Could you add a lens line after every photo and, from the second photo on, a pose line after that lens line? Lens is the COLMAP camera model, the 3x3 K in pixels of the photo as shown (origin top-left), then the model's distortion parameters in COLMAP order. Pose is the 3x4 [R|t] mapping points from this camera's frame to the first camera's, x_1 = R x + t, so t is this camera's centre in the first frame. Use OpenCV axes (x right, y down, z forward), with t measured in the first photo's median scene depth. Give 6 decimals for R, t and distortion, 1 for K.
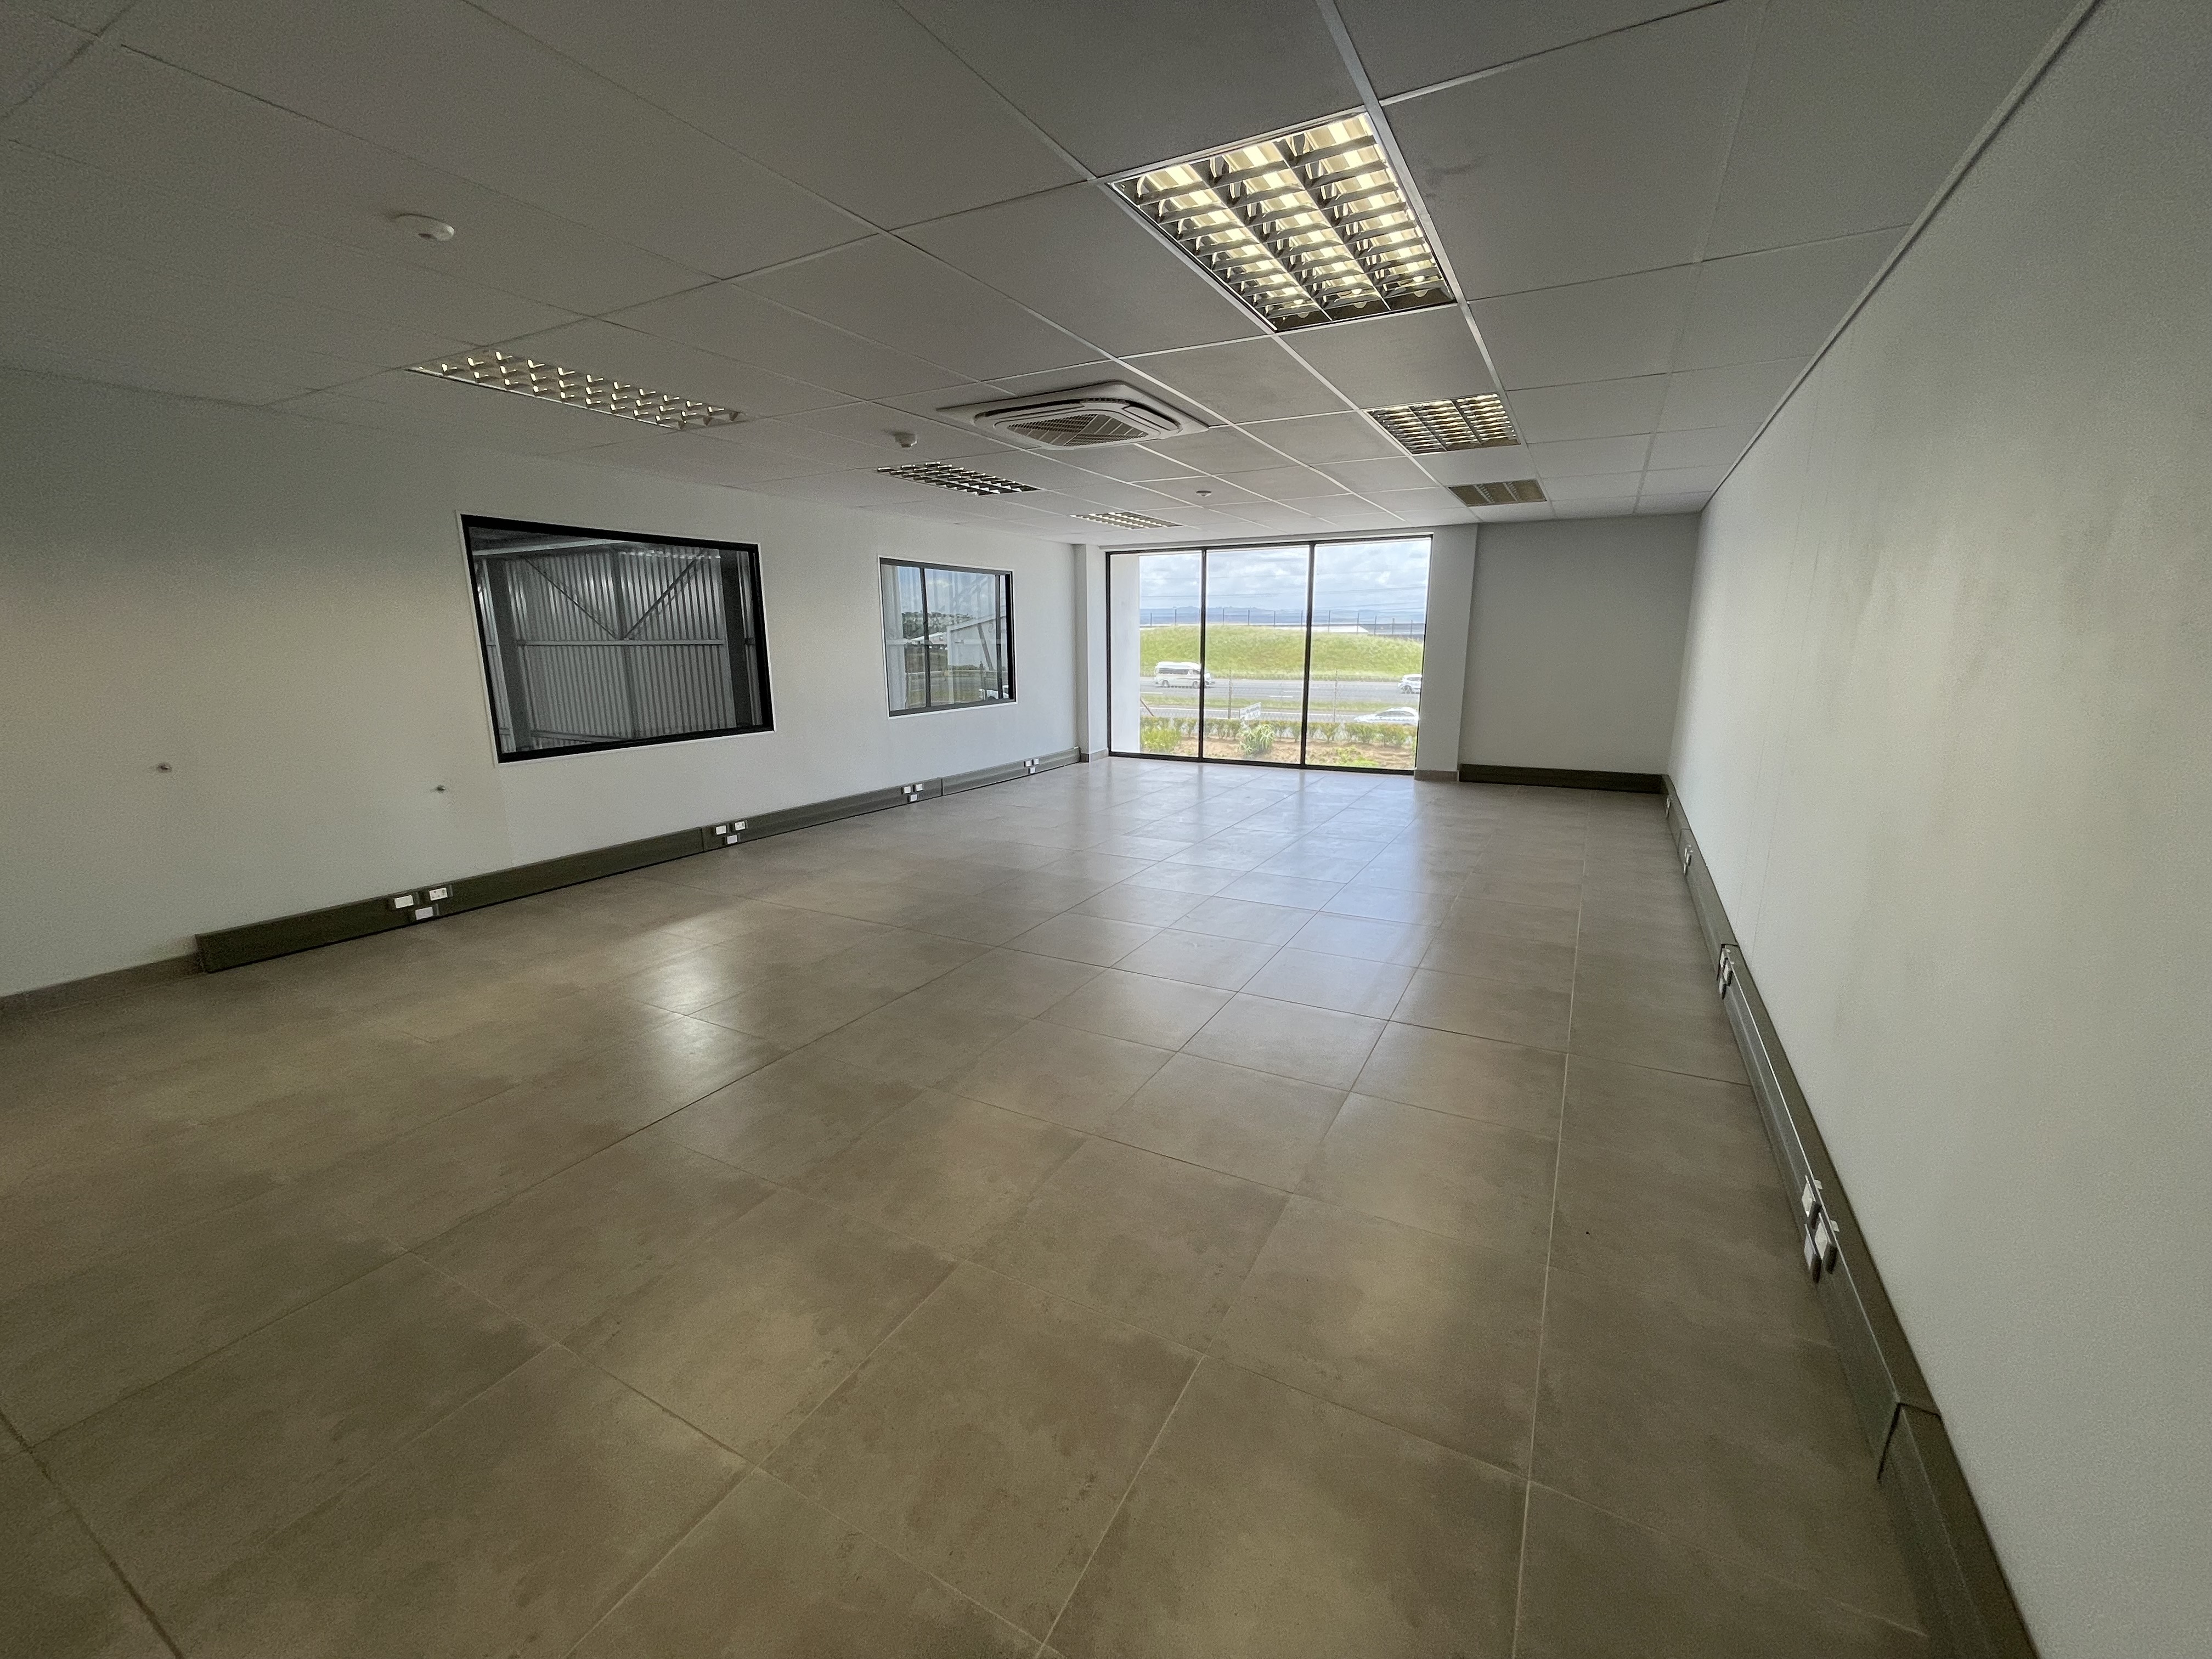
lens RADIAL K [[890.3, 0, 1106.0], [0, 890.3, 829.5], [0, 0, 1]] dist [-0.000495, -0.000060]
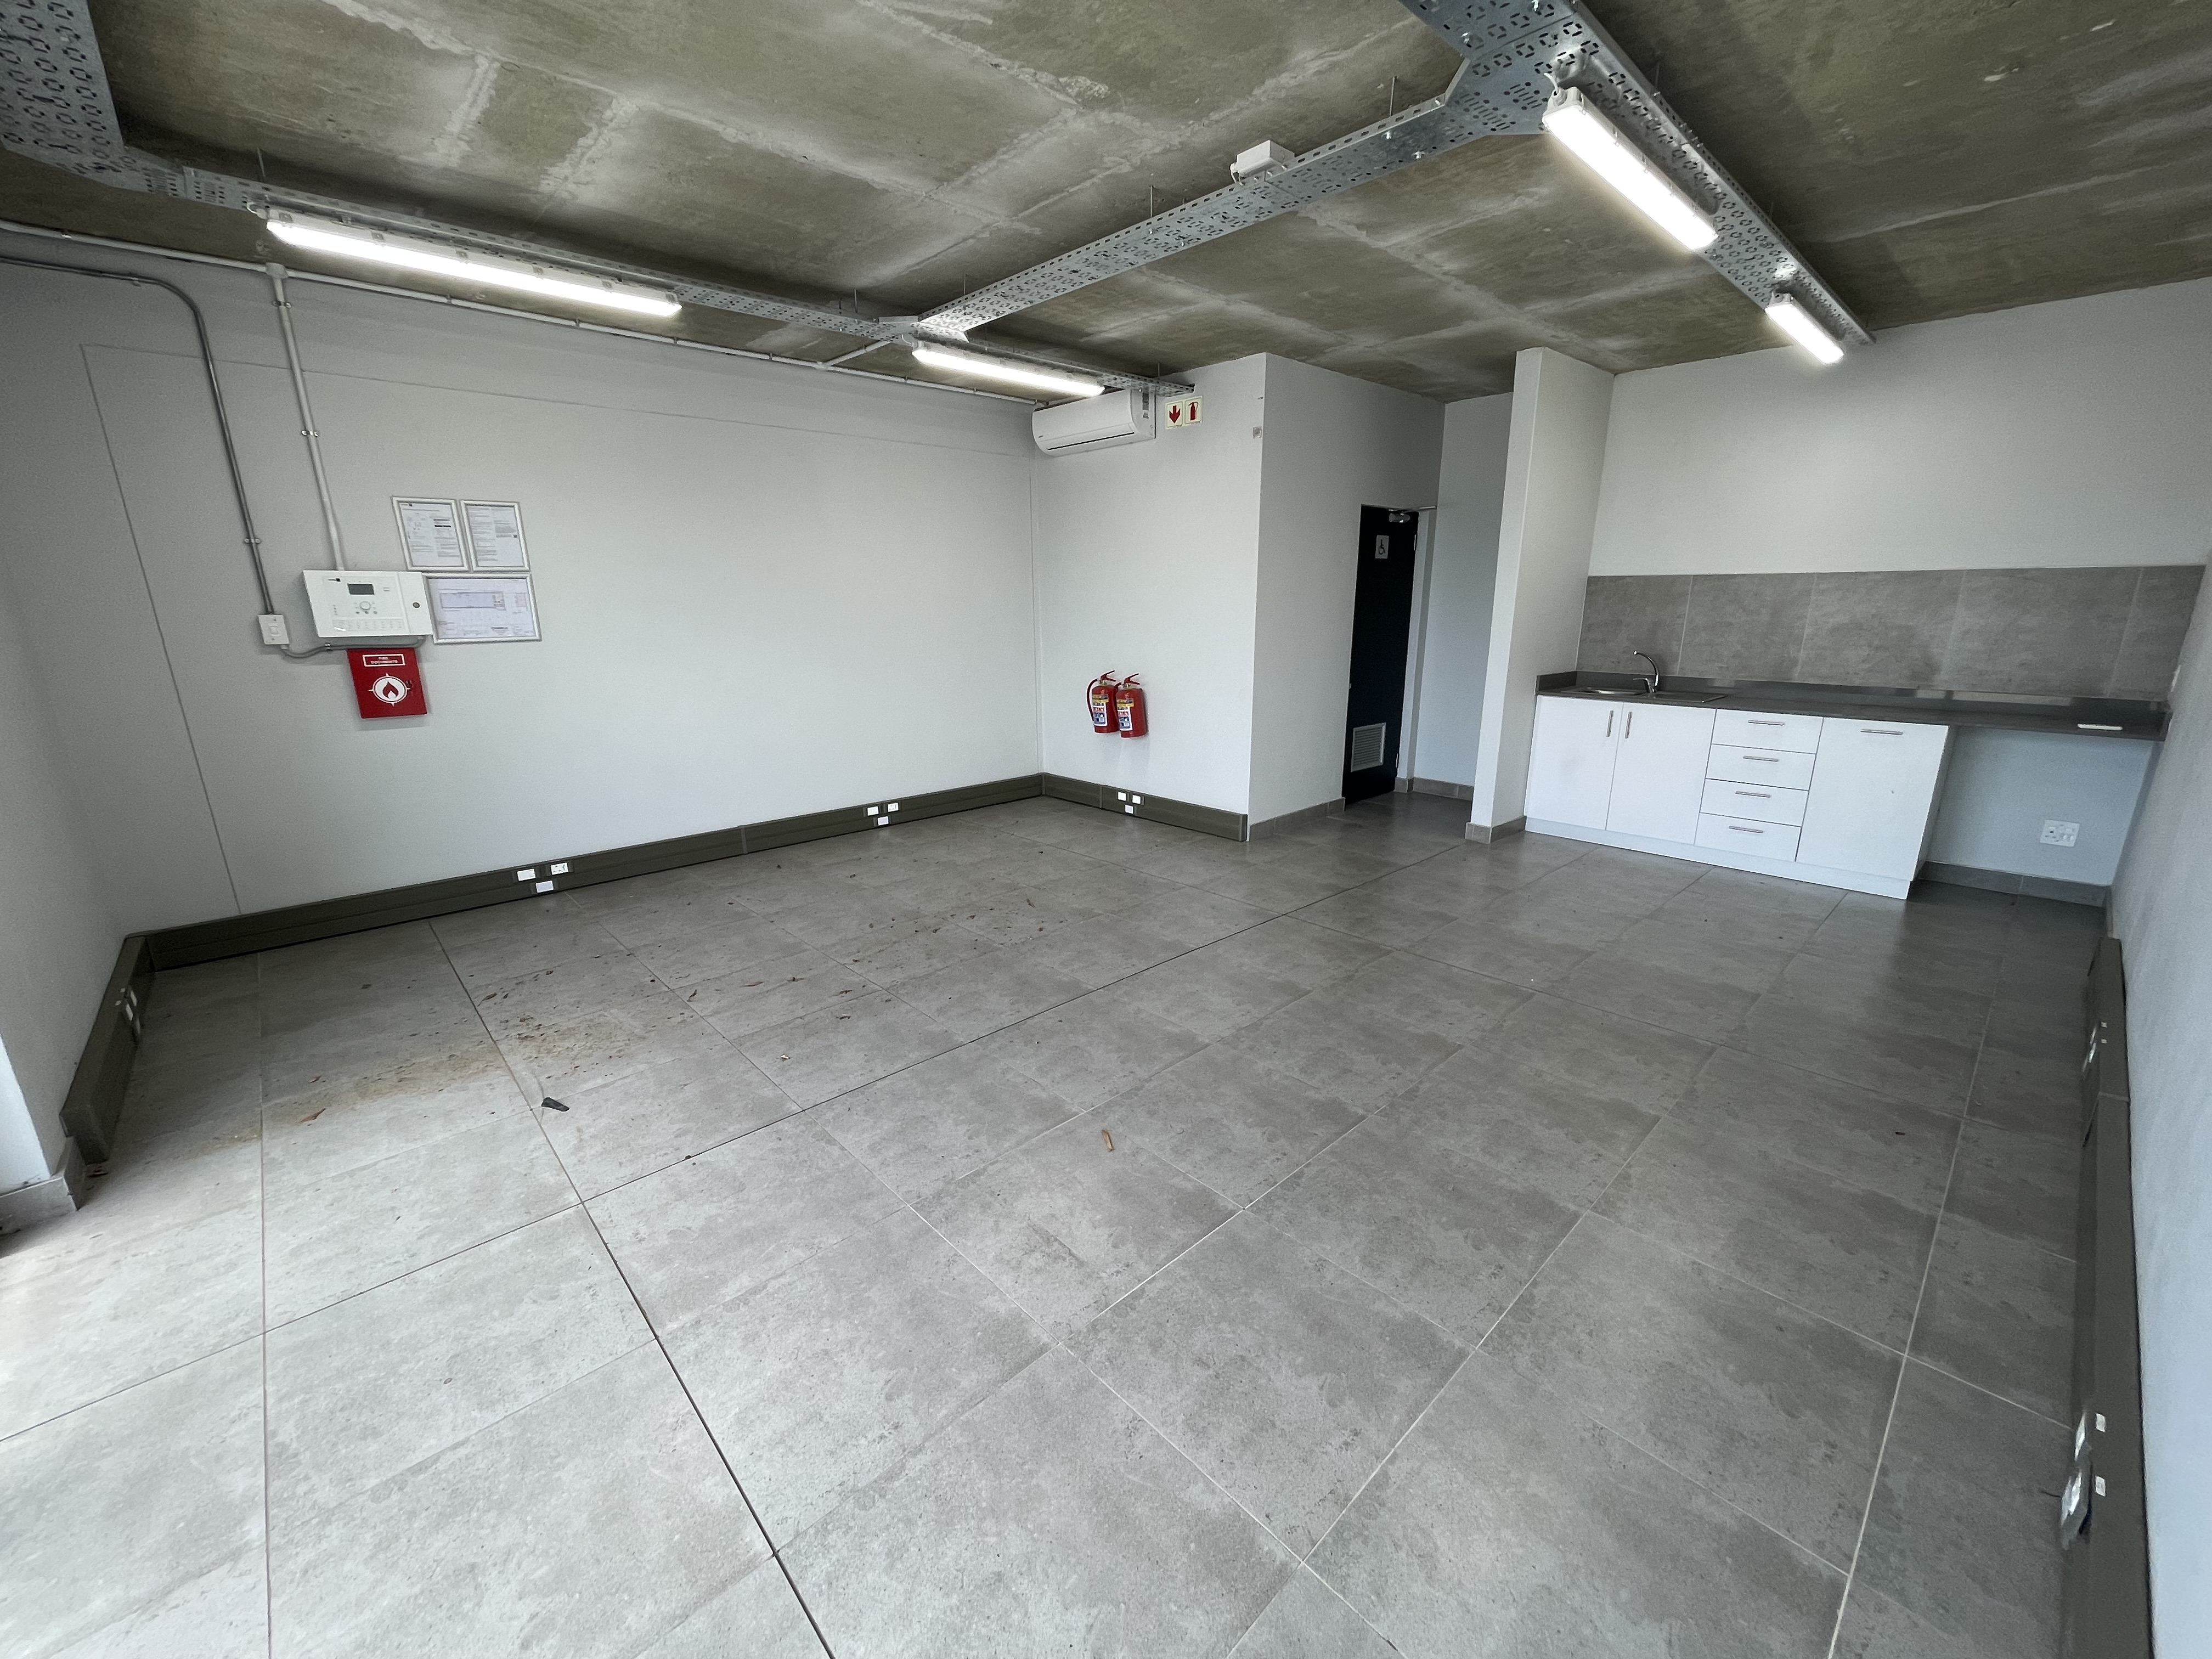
lens RADIAL K [[955.7, 0, 1107.9], [0, 955.7, 873.4], [0, 0, 1]] dist [0.000614, 0.000012]
pose [[0.962829, 0.073114, -0.260027, 0.092898], [-0.054544, 0.995465, 0.077937, -0.036194], [0.264546, -0.060857, 0.962451, 0.167864]]
